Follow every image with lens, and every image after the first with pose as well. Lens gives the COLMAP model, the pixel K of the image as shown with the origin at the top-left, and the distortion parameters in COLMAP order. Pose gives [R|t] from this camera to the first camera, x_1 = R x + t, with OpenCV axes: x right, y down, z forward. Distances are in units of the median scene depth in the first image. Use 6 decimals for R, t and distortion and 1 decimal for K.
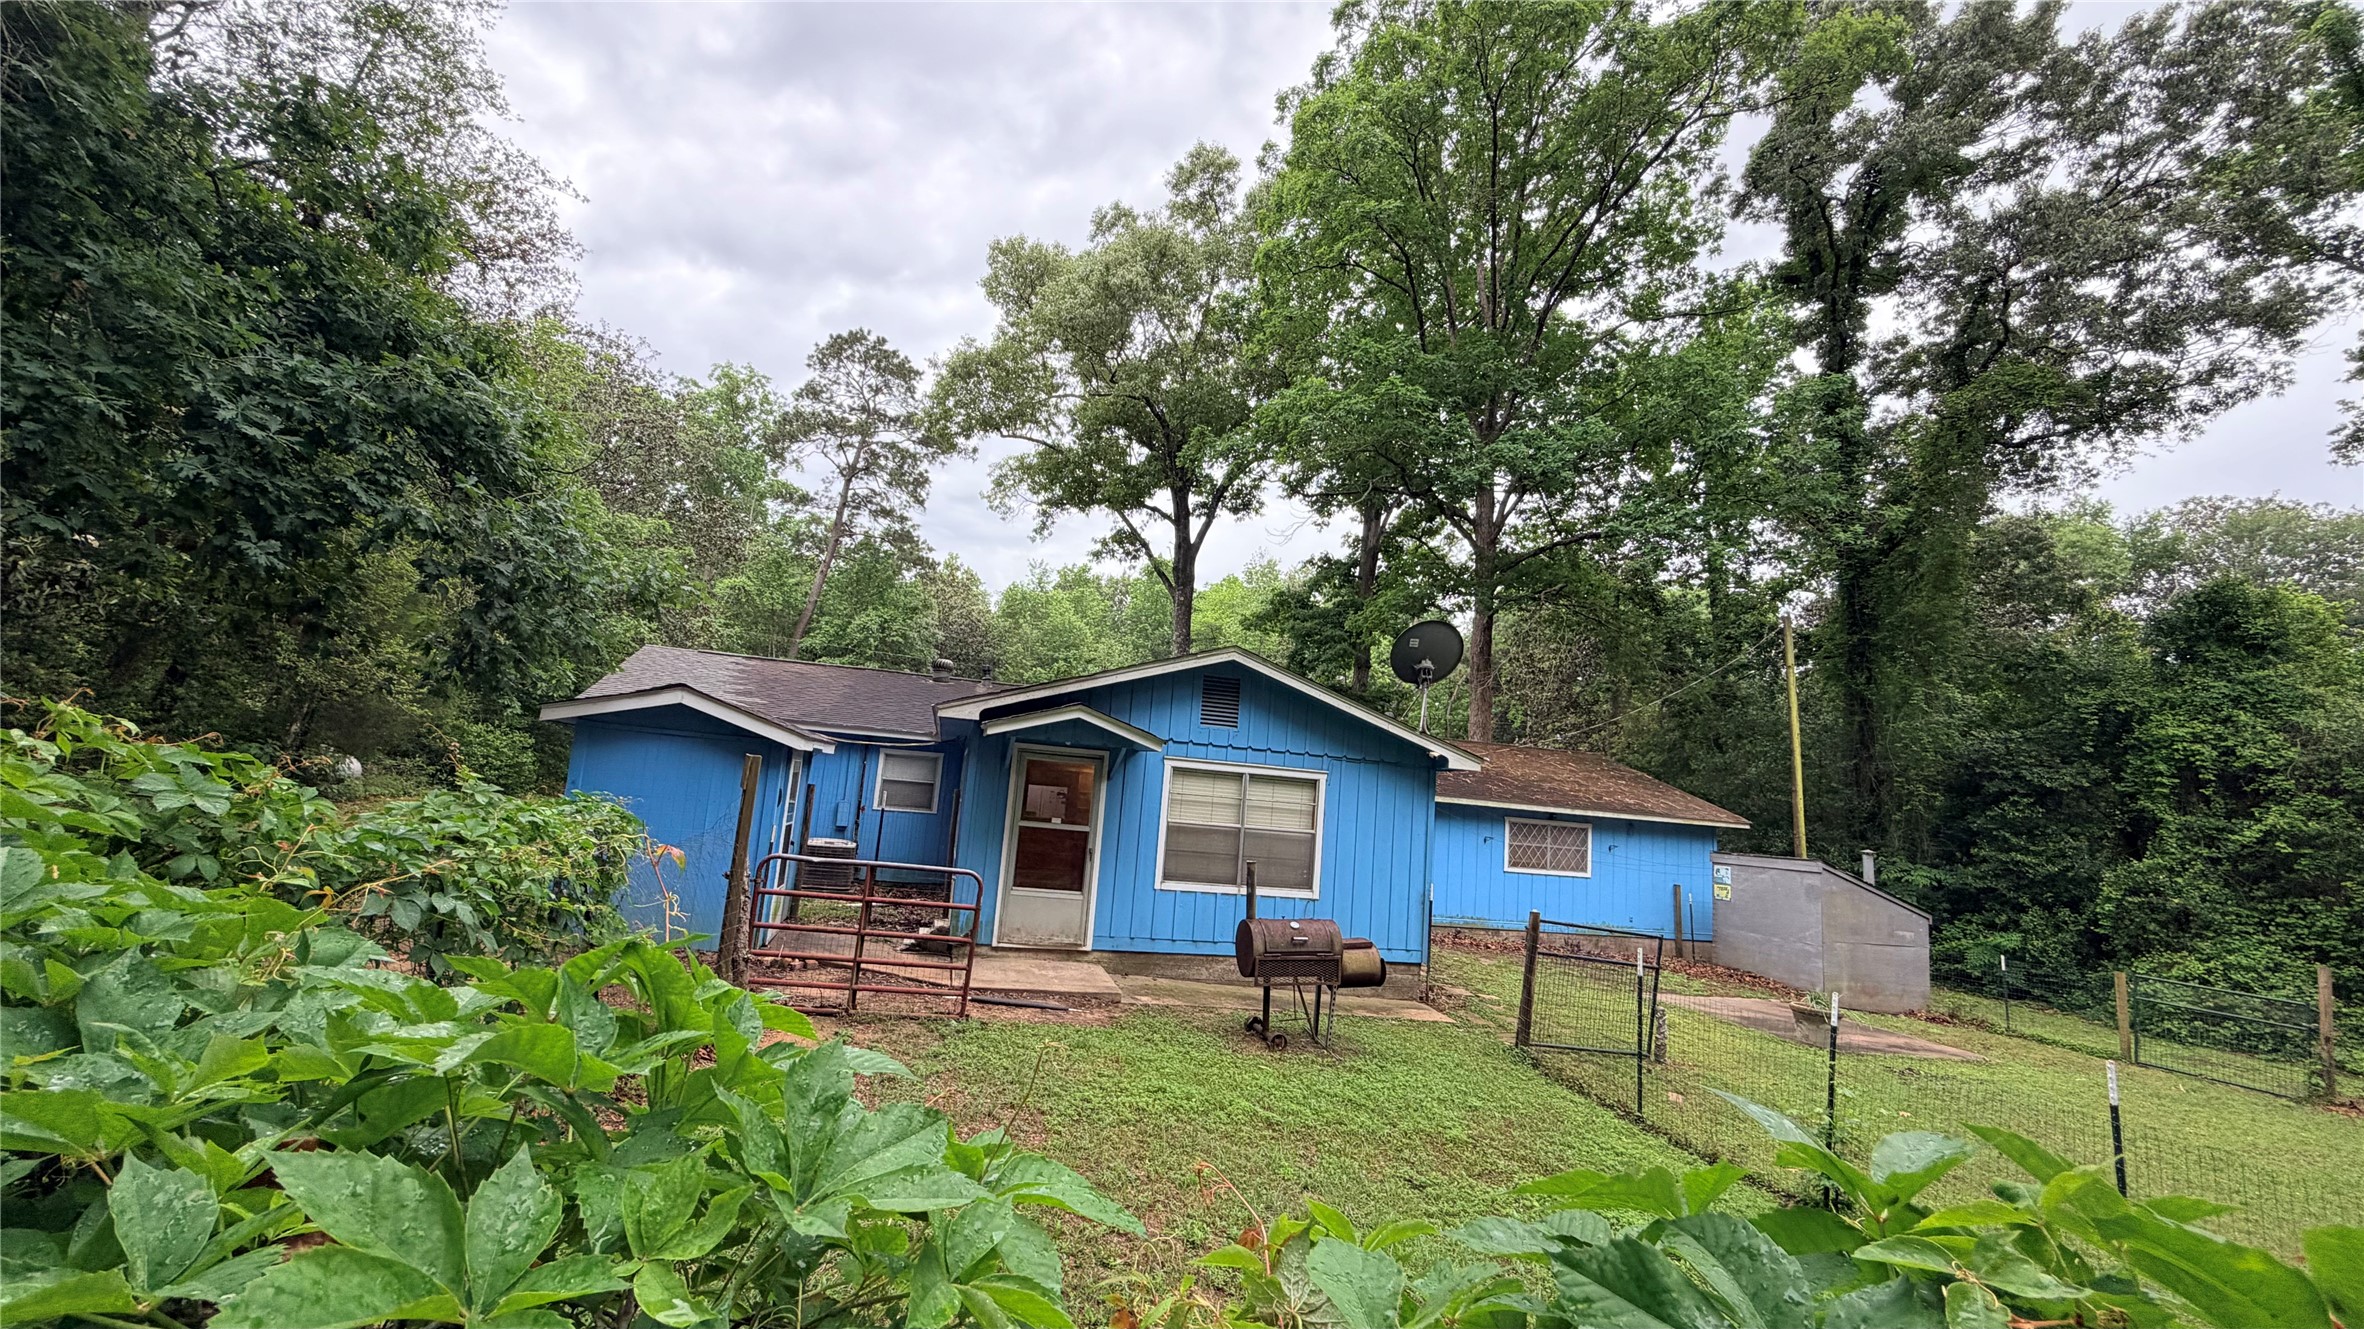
lens RADIAL K [[938.6, 0, 1174.0], [0, 938.6, 664.6], [0, 0, 1]] dist [0.000613, -0.000665]
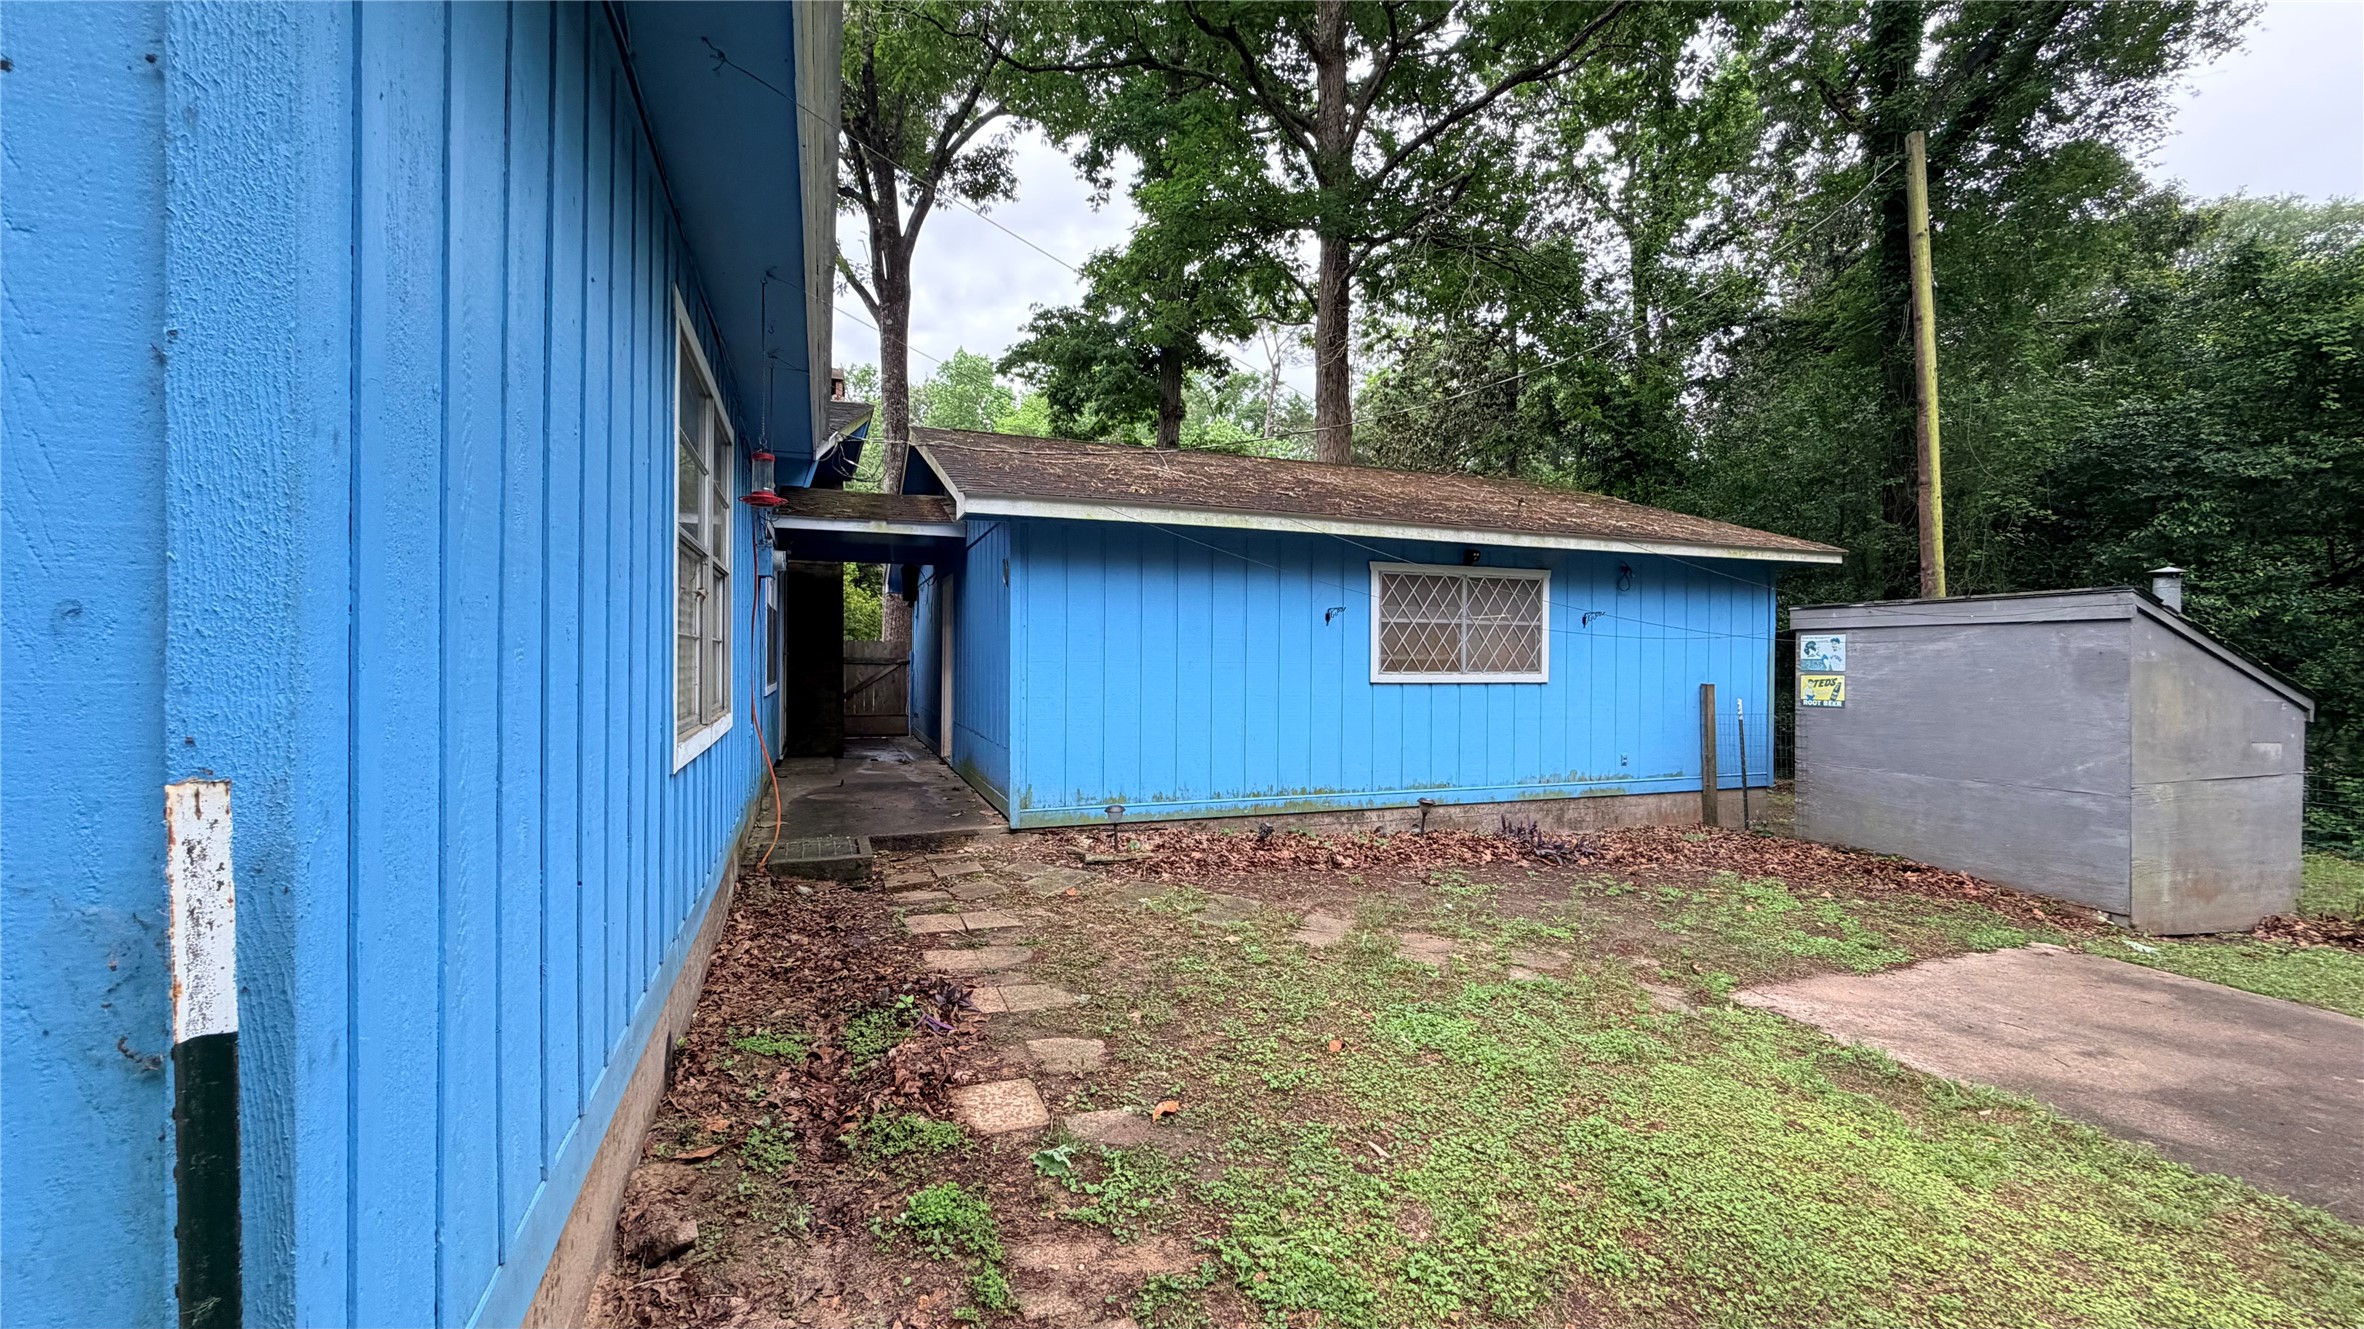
lens RADIAL K [[938.6, 0, 1172.4], [0, 938.6, 663.2], [0, 0, 1]] dist [0.000613, -0.000665]
pose [[0.990078, -0.073690, 0.119644, 0.190727], [0.054215, 0.985859, 0.158567, 0.125549], [-0.129637, -0.150507, 0.980072, 0.534540]]
